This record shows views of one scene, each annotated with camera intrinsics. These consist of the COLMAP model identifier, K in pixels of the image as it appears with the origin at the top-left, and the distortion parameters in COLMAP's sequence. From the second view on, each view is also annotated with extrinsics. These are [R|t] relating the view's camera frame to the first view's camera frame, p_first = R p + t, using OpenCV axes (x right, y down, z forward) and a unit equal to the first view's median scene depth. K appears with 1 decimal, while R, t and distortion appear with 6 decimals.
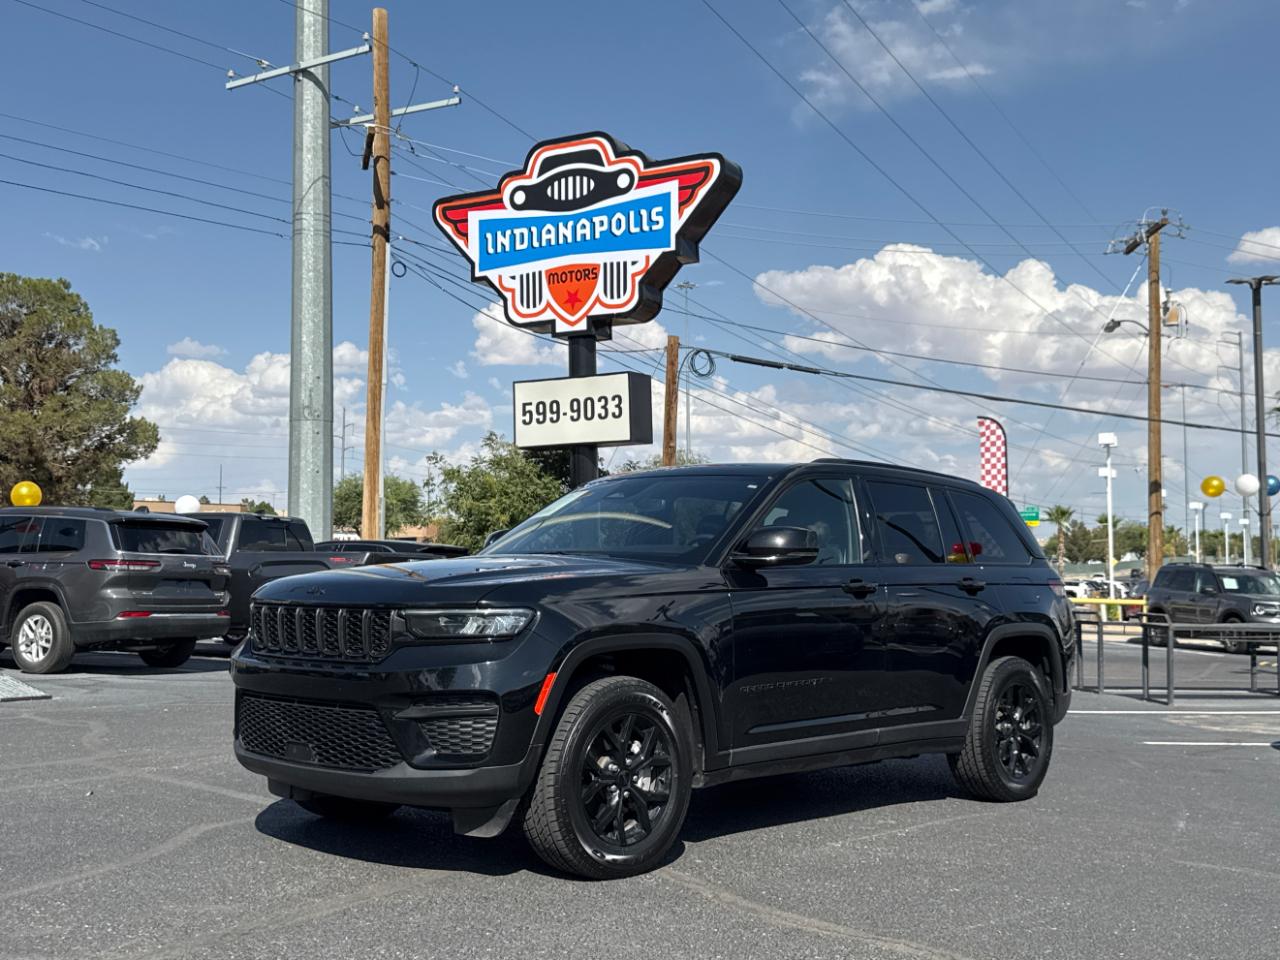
lens RADIAL K [[1432.2, 0, 639.2], [0, 1432.2, 483.2], [0, 0, 1]] dist [0.146650, -0.041582]
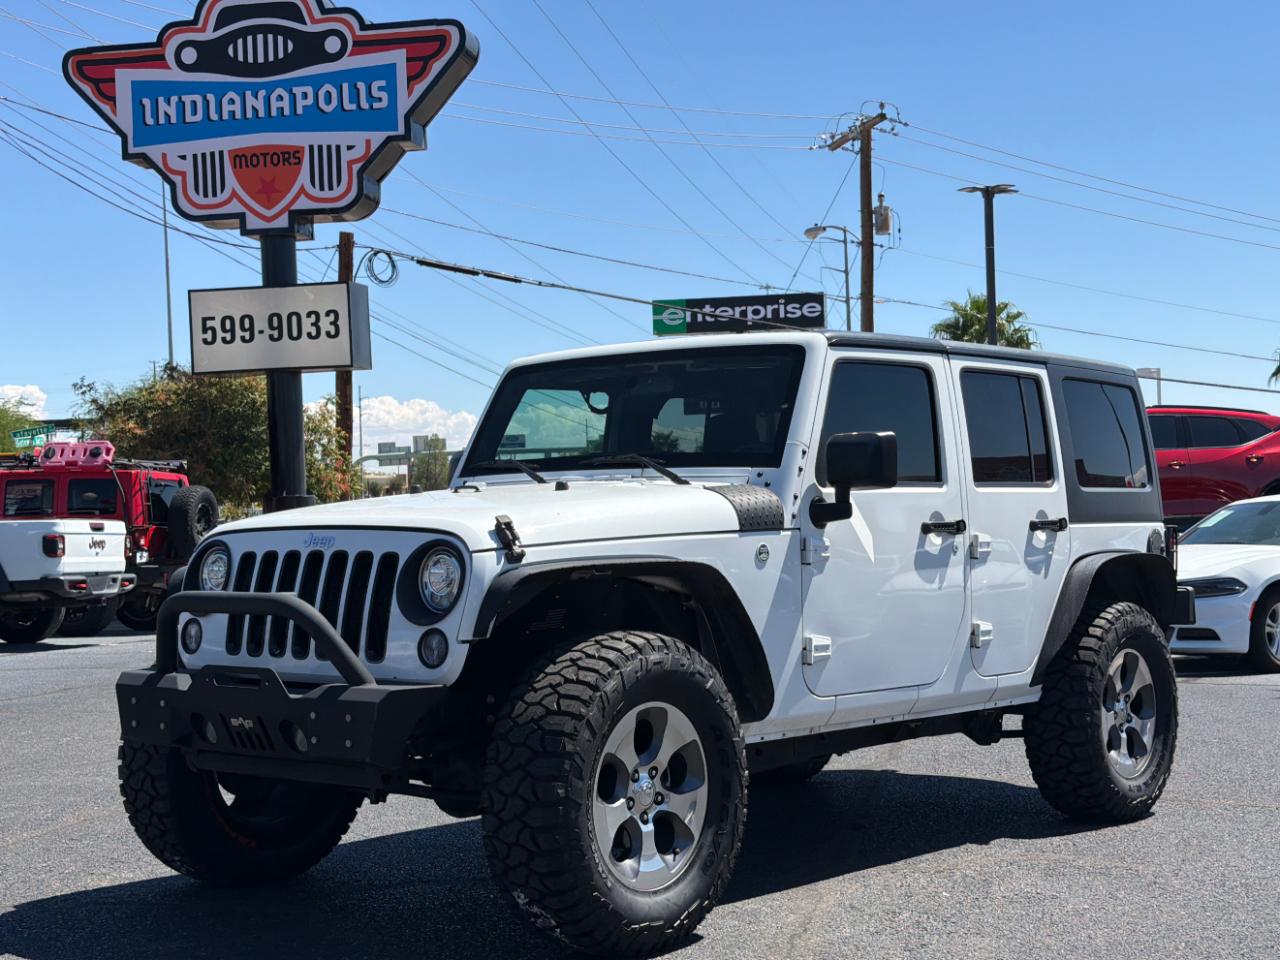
lens RADIAL K [[1863.6, 0, 626.8], [0, 1863.6, 480.8], [0, 0, 1]] dist [0.140017, -0.022518]
pose [[0.954671, -0.016795, 0.297189, -0.168878], [0.004127, 0.999058, 0.043204, -0.009320], [-0.297634, -0.040019, 0.953841, -0.069459]]
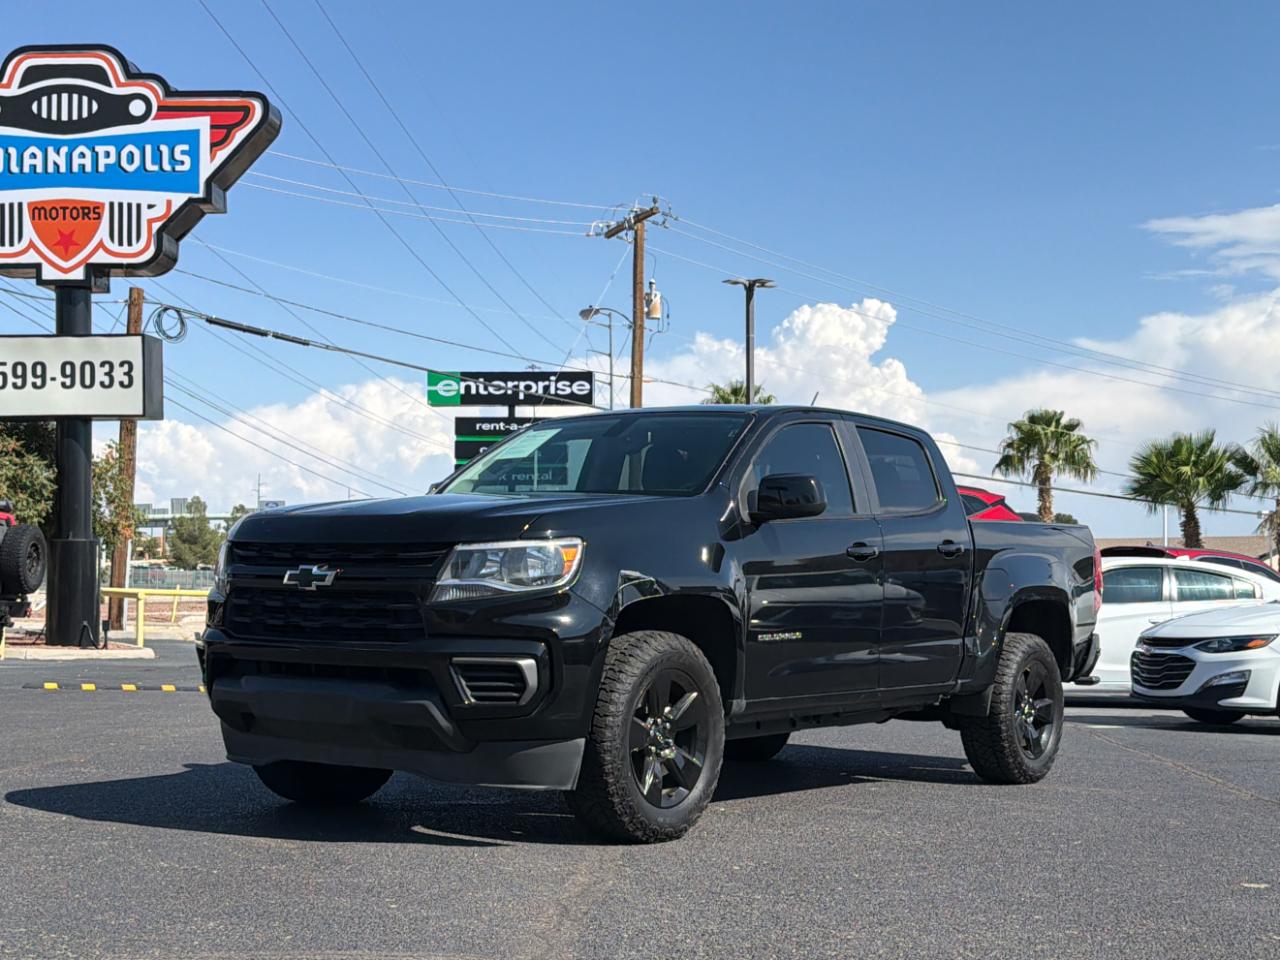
lens RADIAL K [[1842.3, 0, 639.4], [0, 1842.3, 484.6], [0, 0, 1]] dist [0.155929, -0.214729]
pose [[0.905242, 0.029810, 0.423849, -0.198862], [-0.033326, 0.999444, 0.000885, 0.000348], [-0.423587, -0.014926, 0.905732, -0.119429]]
